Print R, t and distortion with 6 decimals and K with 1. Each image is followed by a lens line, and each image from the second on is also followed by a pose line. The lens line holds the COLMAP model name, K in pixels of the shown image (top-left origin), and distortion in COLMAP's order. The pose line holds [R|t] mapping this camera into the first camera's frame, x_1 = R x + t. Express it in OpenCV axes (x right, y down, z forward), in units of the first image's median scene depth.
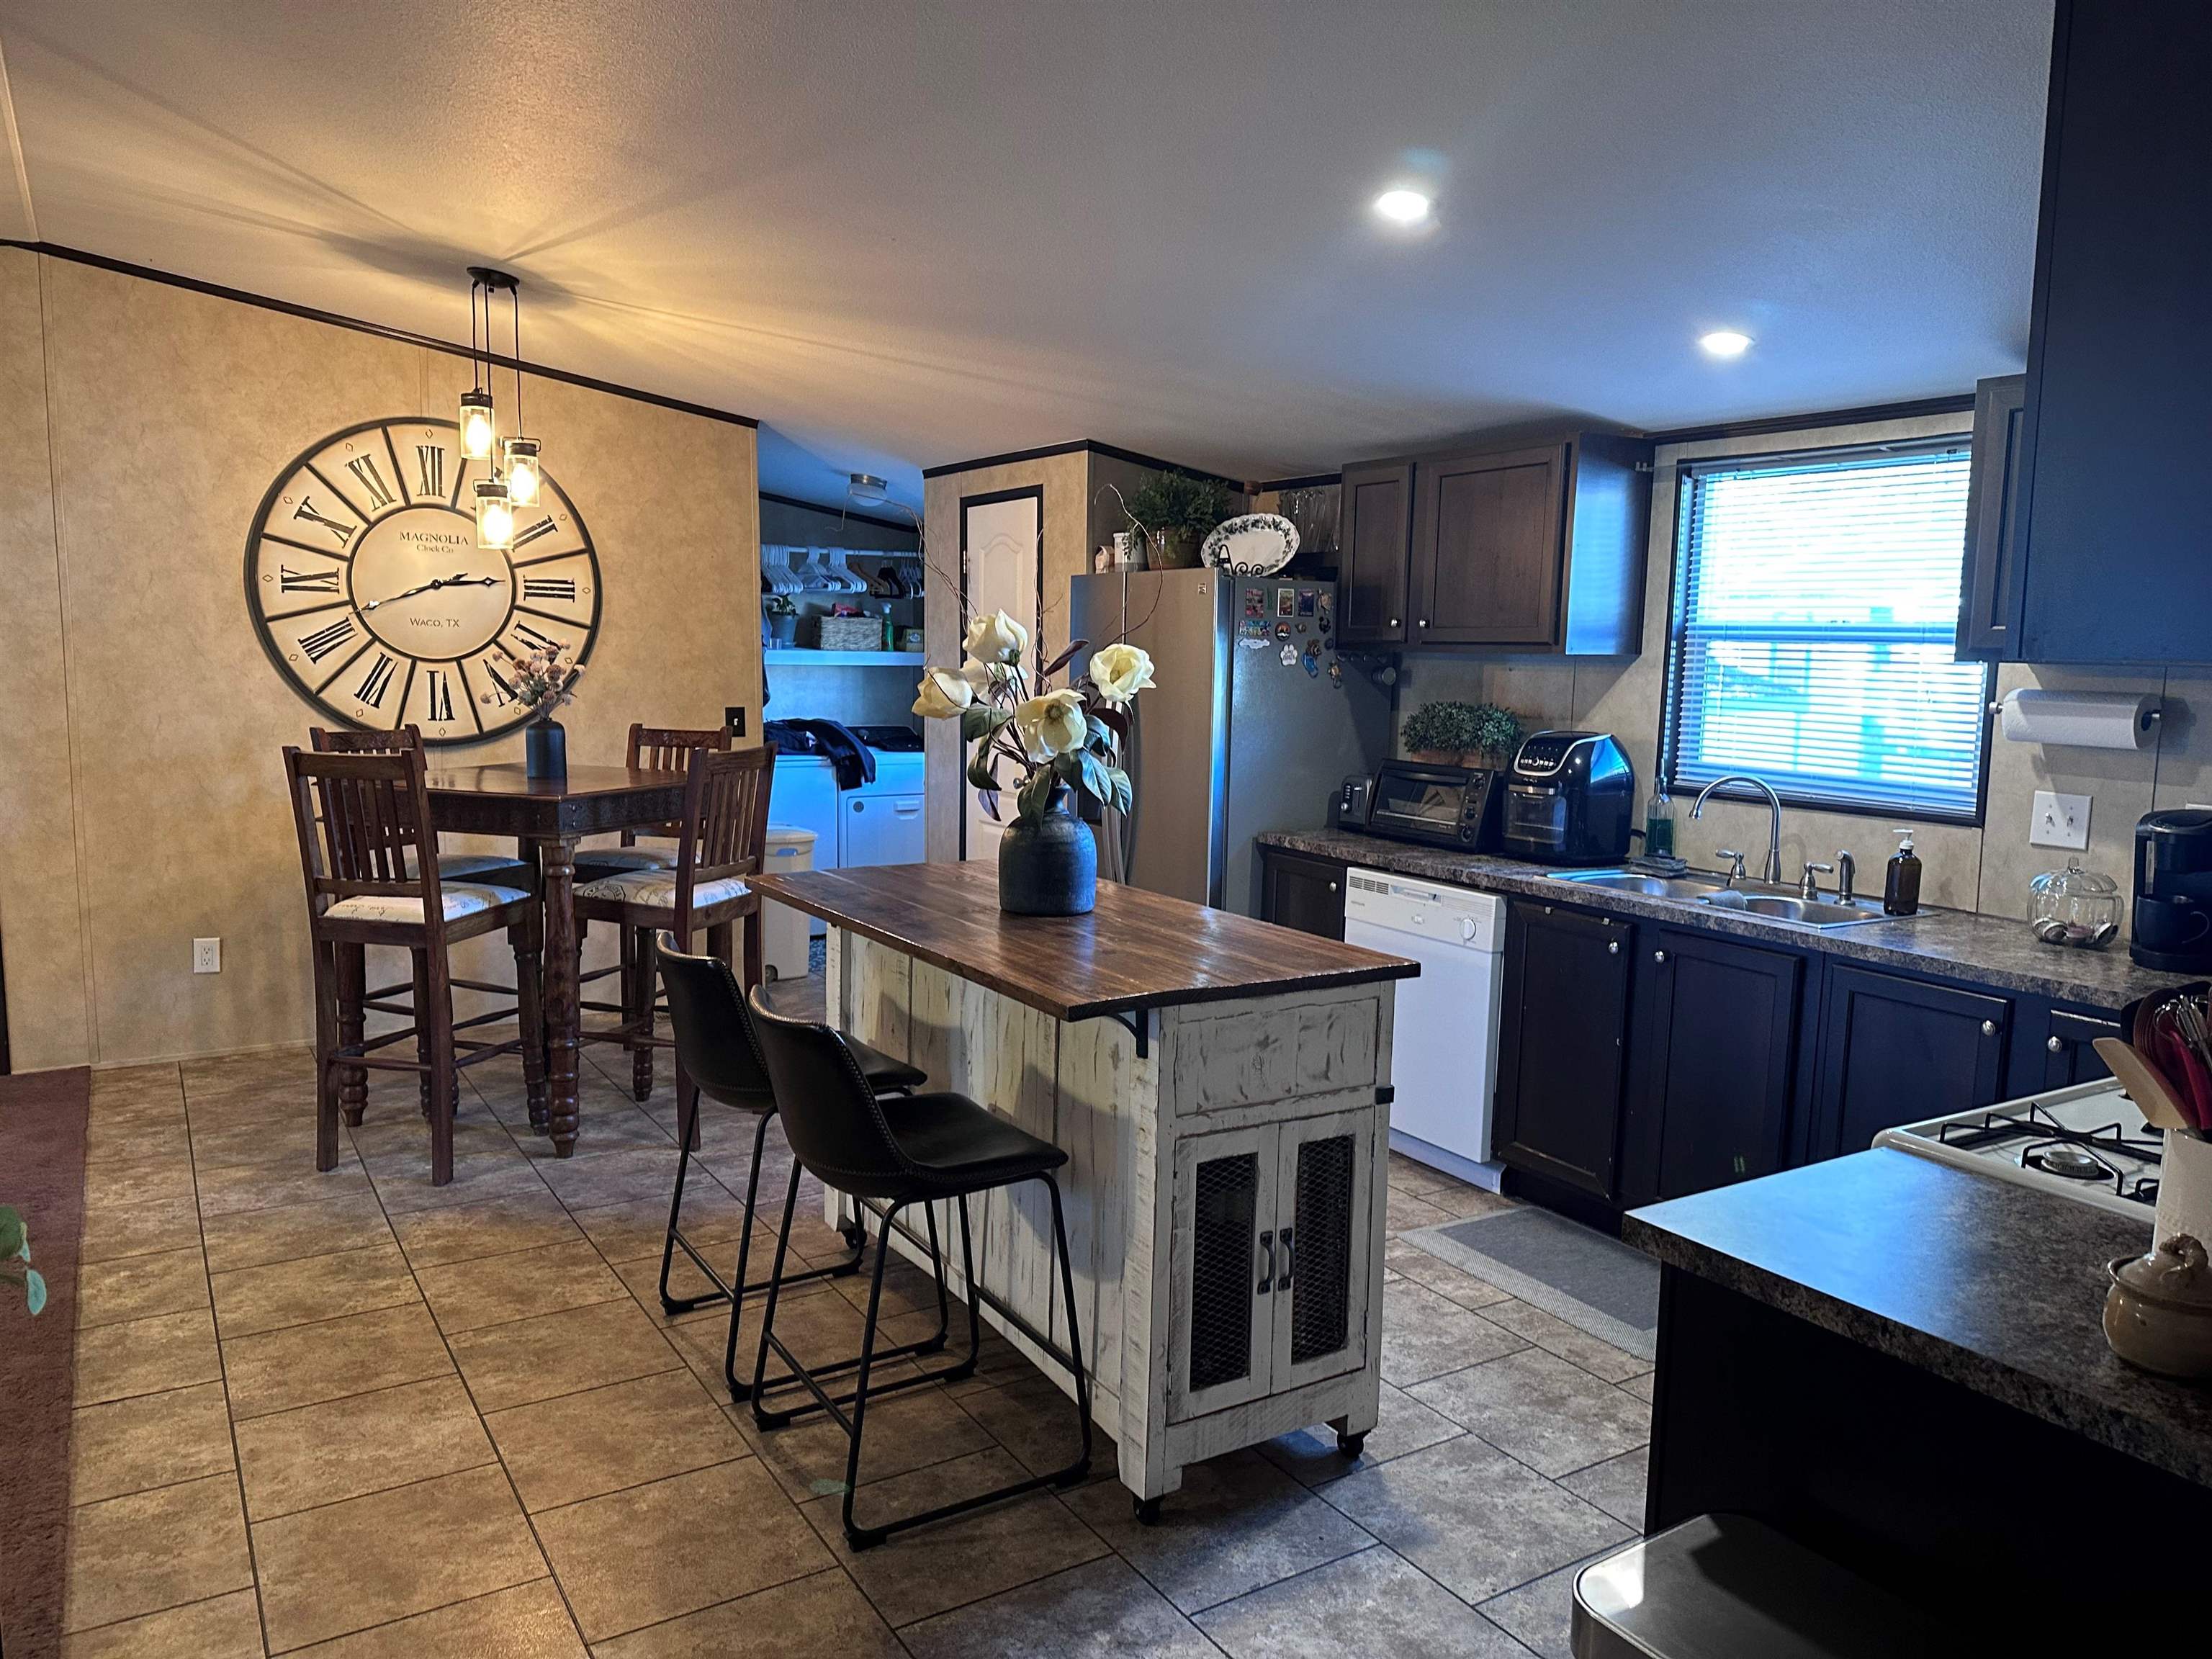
lens RADIAL K [[1544.7, 0, 1114.2], [0, 1544.7, 835.7], [0, 0, 1]] dist [0.091009, -0.135530]
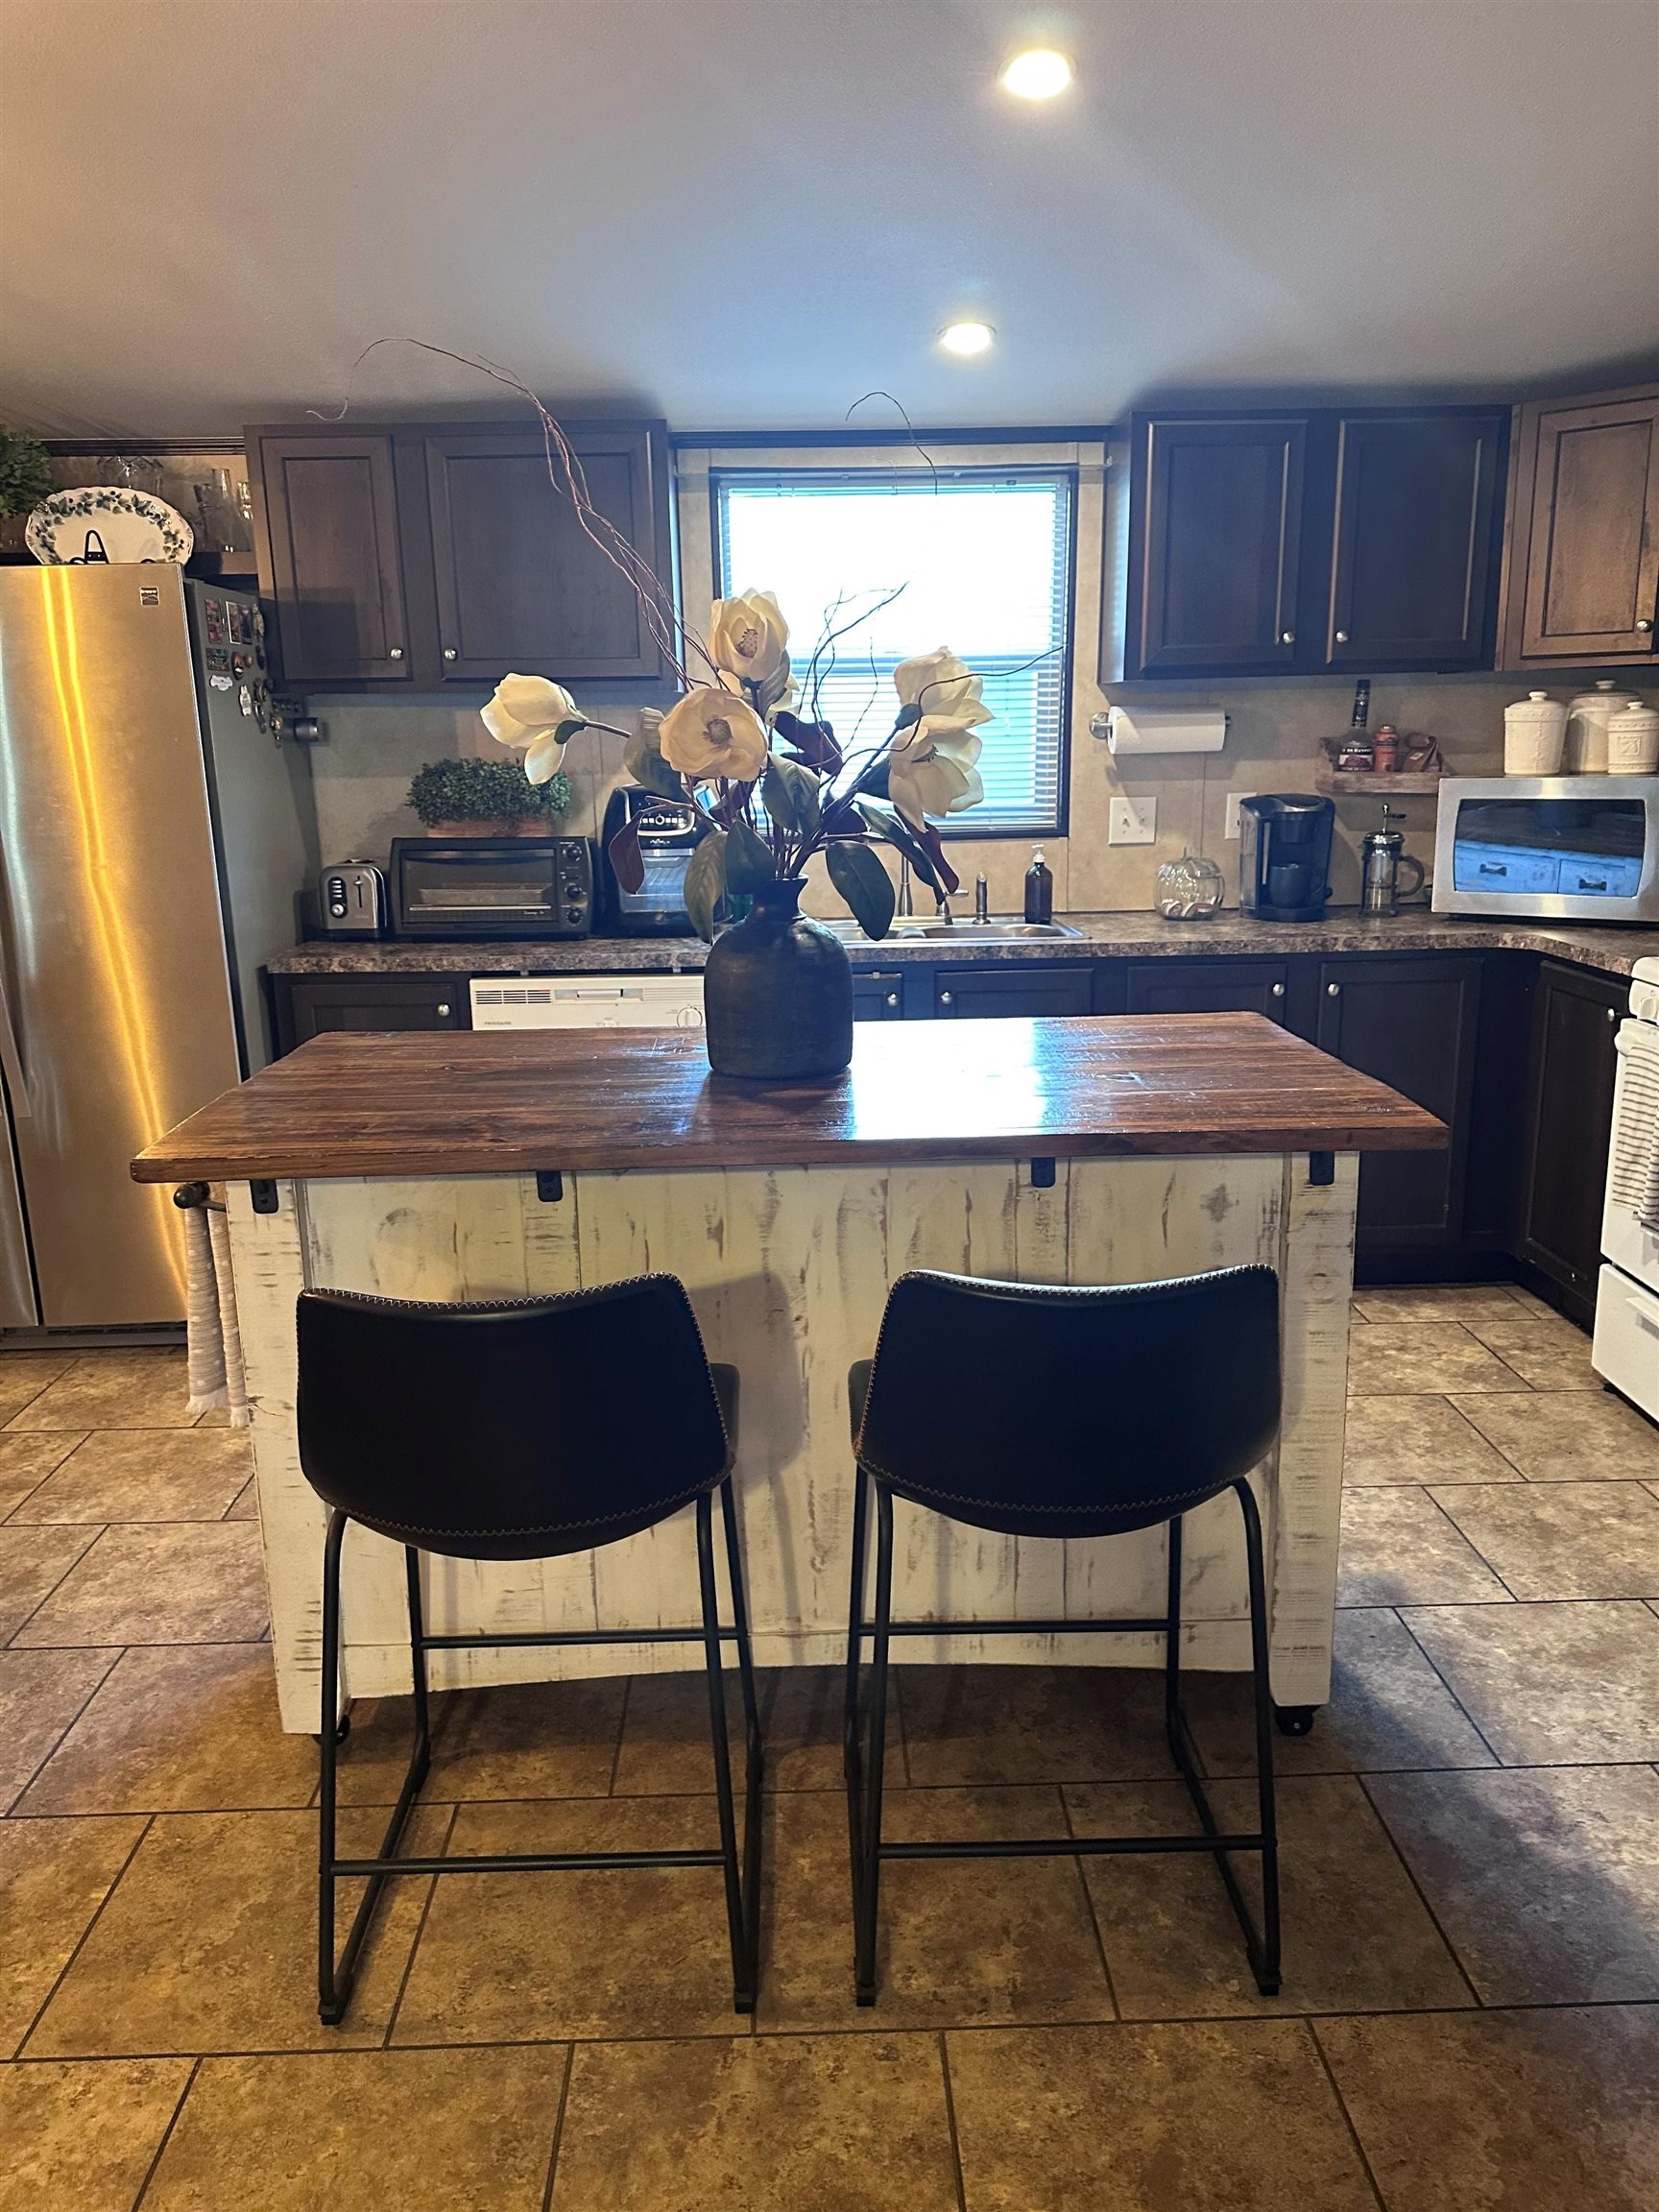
lens RADIAL K [[1573.7, 0, 826.5], [0, 1573.7, 1101.8], [0, 0, 1]] dist [0.066534, -0.106720]
pose [[0.515064, -0.227446, 0.826425, -0.362562], [0.133999, 0.973664, 0.184455, -0.036135], [-0.846613, 0.015734, 0.531976, 0.380204]]
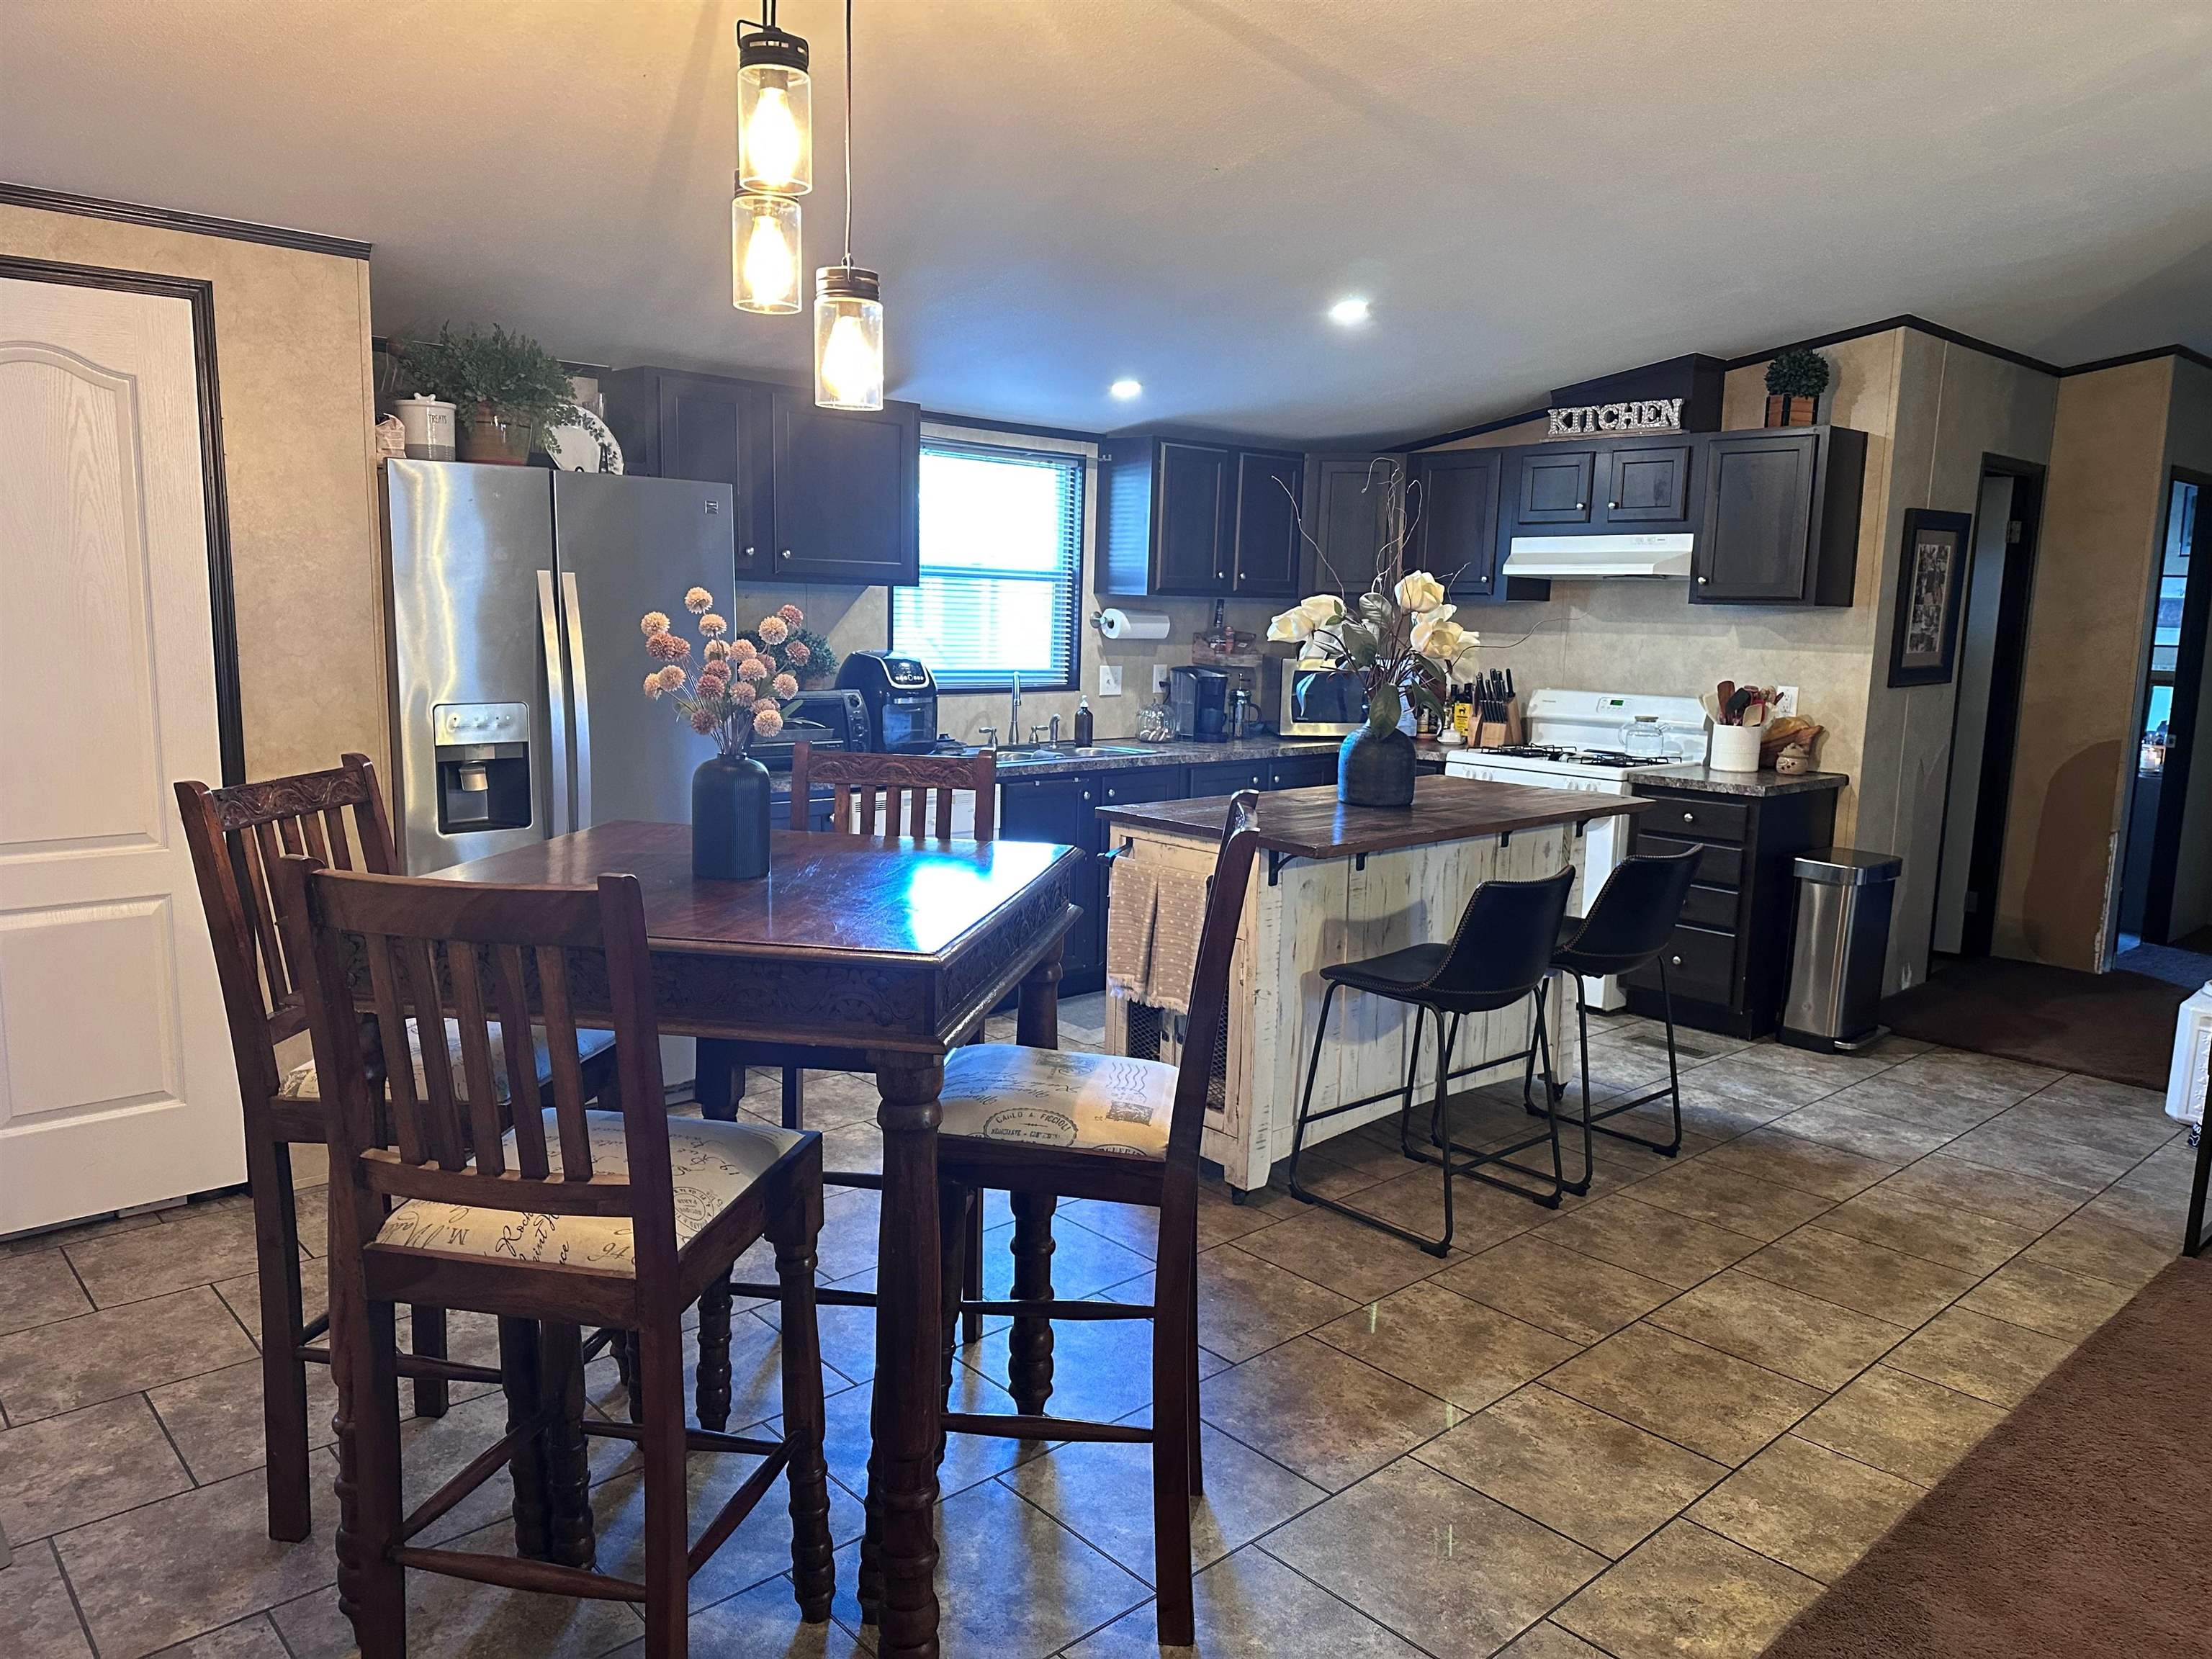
lens RADIAL K [[1544.7, 0, 1114.2], [0, 1544.7, 835.7], [0, 0, 1]] dist [0.091009, -0.135530]
pose [[-0.177504, -0.173796, 0.968652, -0.771988], [0.090192, 0.977267, 0.191870, -0.118214], [-0.979978, 0.121422, -0.157794, 0.867907]]
